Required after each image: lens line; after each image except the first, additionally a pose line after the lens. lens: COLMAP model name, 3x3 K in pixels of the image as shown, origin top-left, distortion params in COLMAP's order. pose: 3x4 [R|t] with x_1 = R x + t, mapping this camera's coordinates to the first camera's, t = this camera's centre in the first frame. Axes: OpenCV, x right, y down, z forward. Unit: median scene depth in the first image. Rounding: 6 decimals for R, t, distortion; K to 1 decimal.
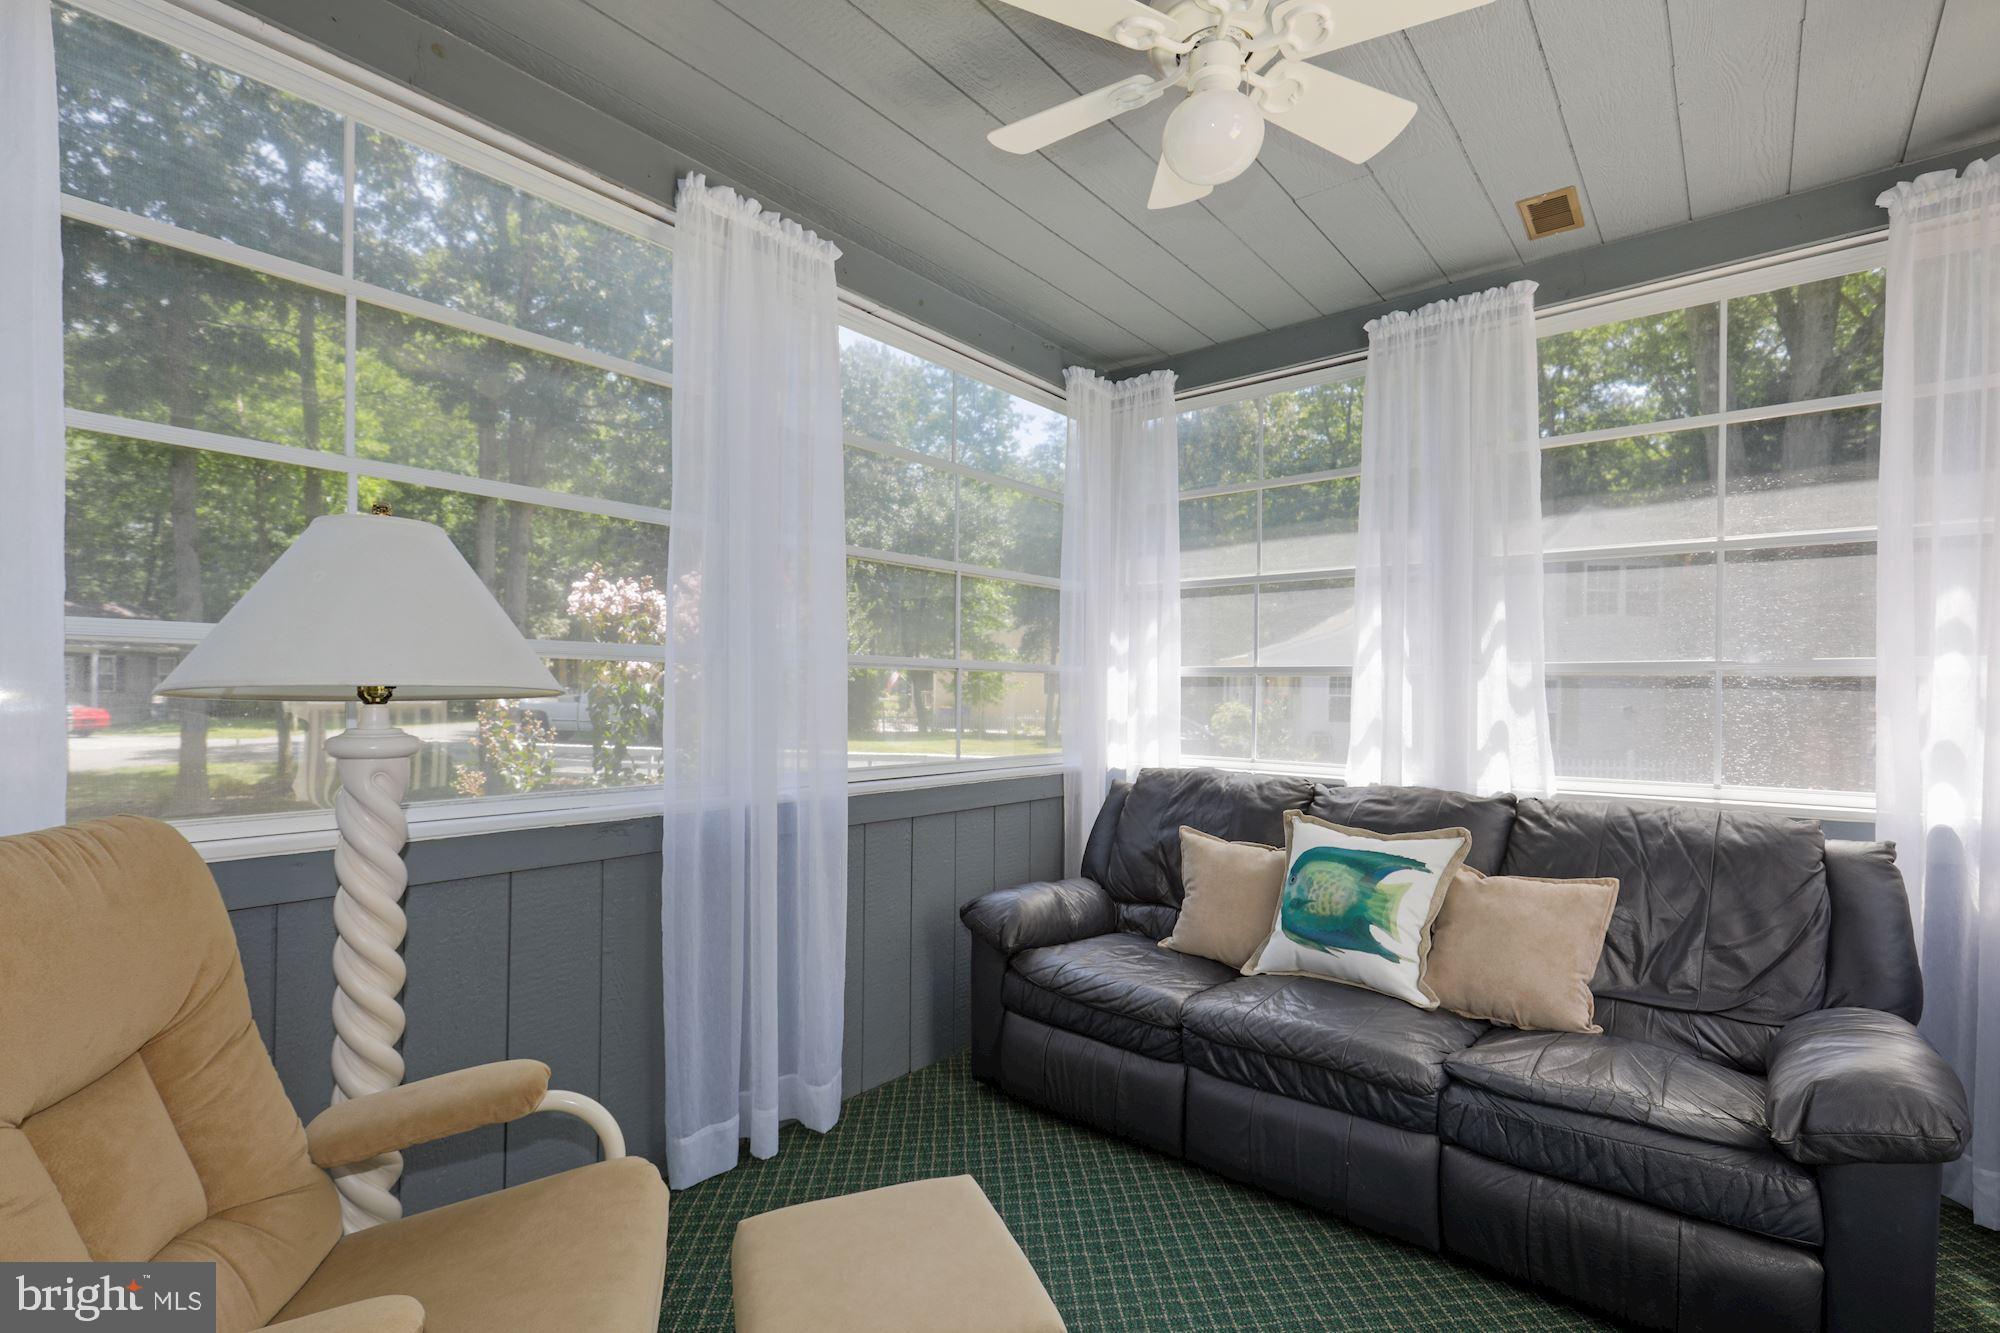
lens RADIAL K [[888.2, 0, 1015.9], [0, 888.2, 684.9], [0, 0, 1]] dist [-0.000898, -0.005225]
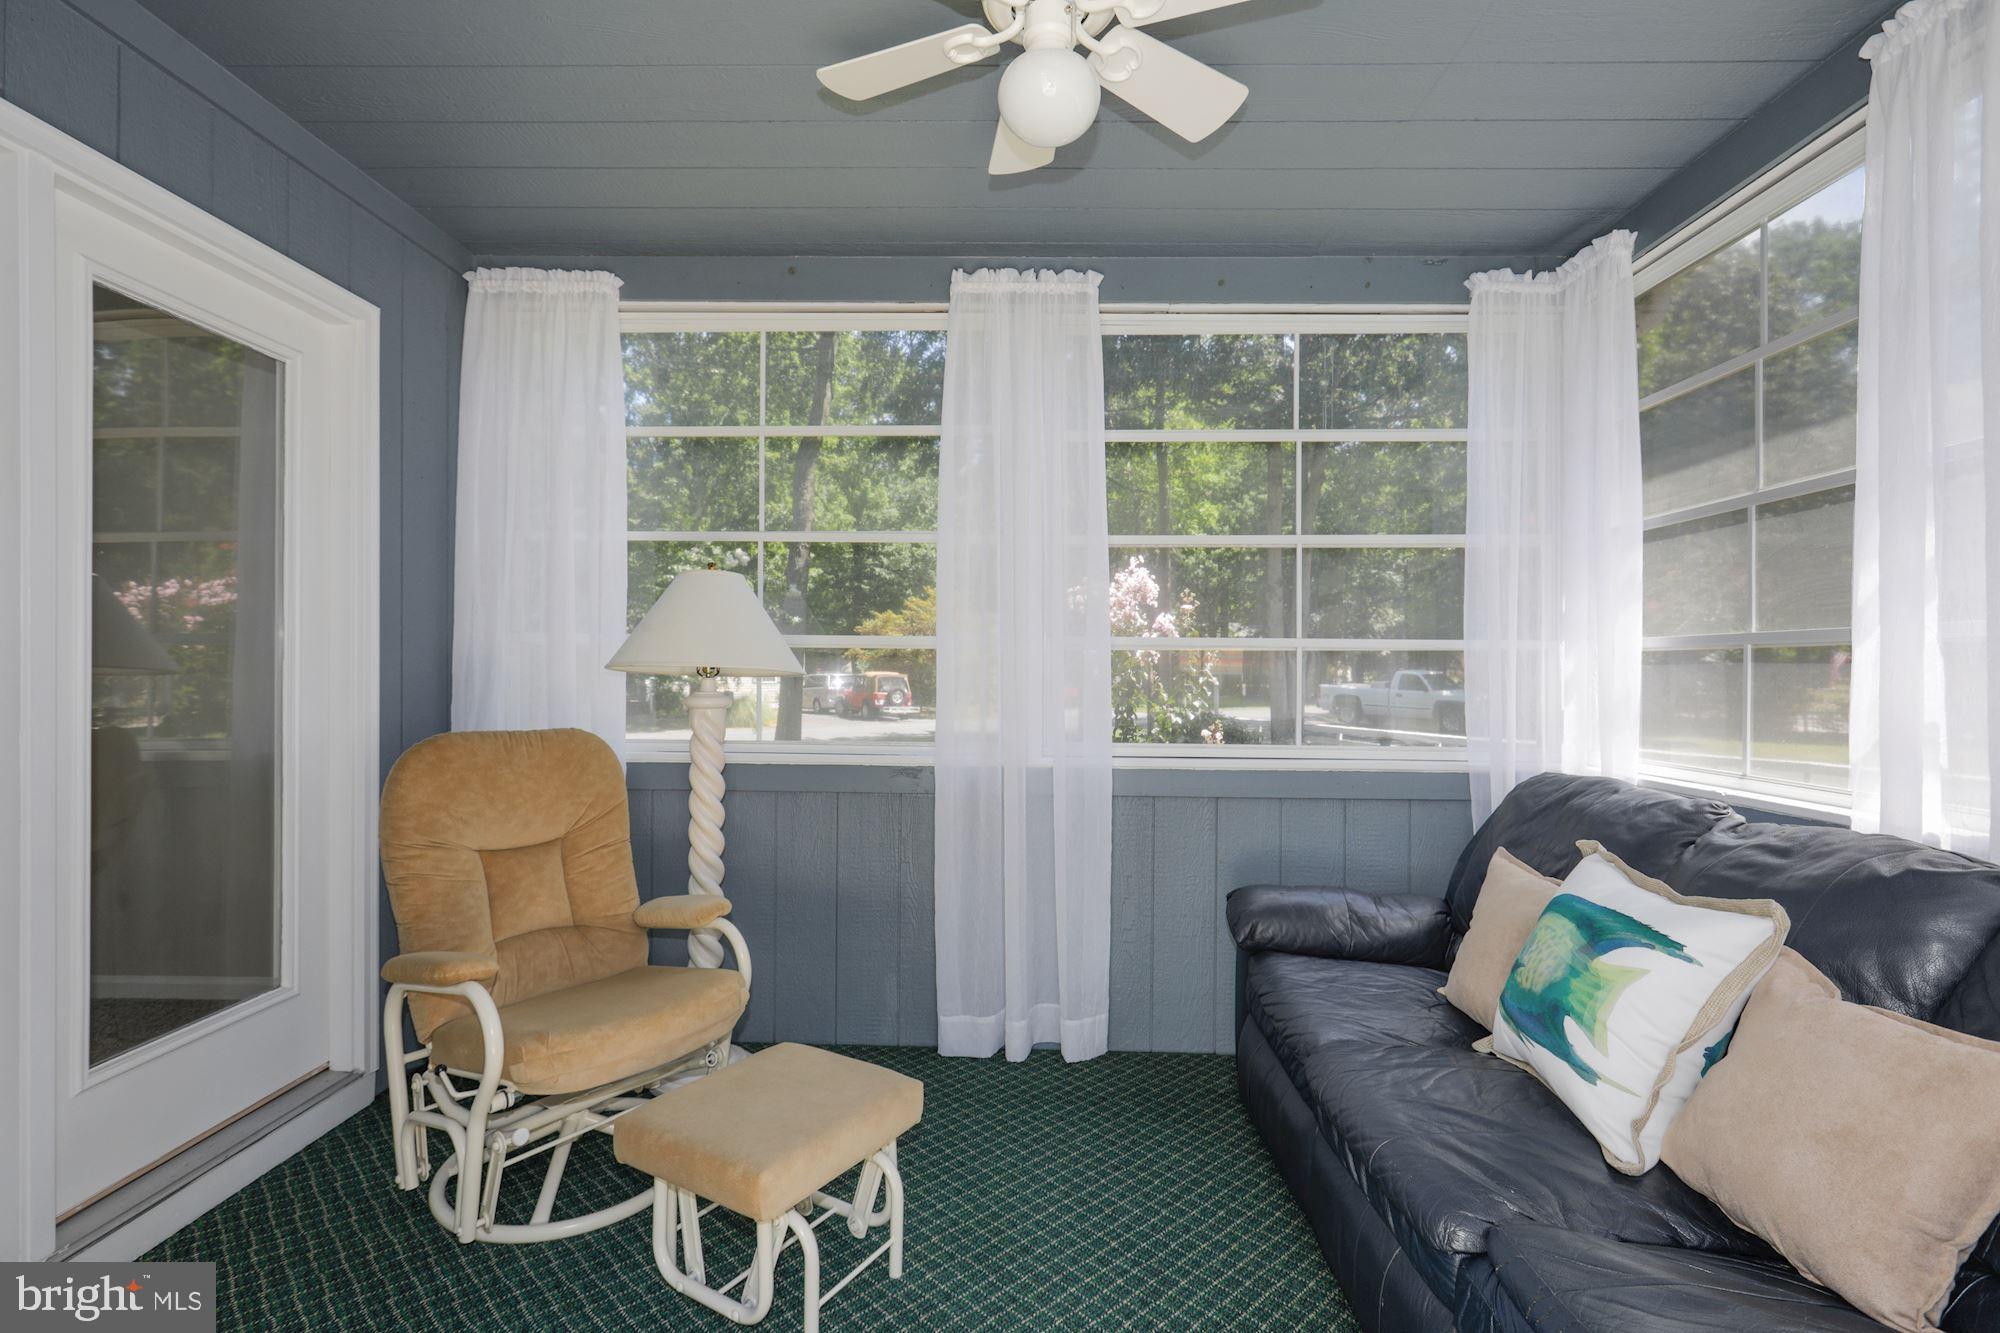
lens RADIAL K [[888.2, 0, 1018.4], [0, 888.2, 661.0], [0, 0, 1]] dist [-0.000898, -0.005225]
pose [[0.624460, -0.013214, -0.780945, 0.653253], [0.003472, 0.999894, -0.014143, 0.009987], [0.781049, 0.006120, 0.624440, 0.251836]]
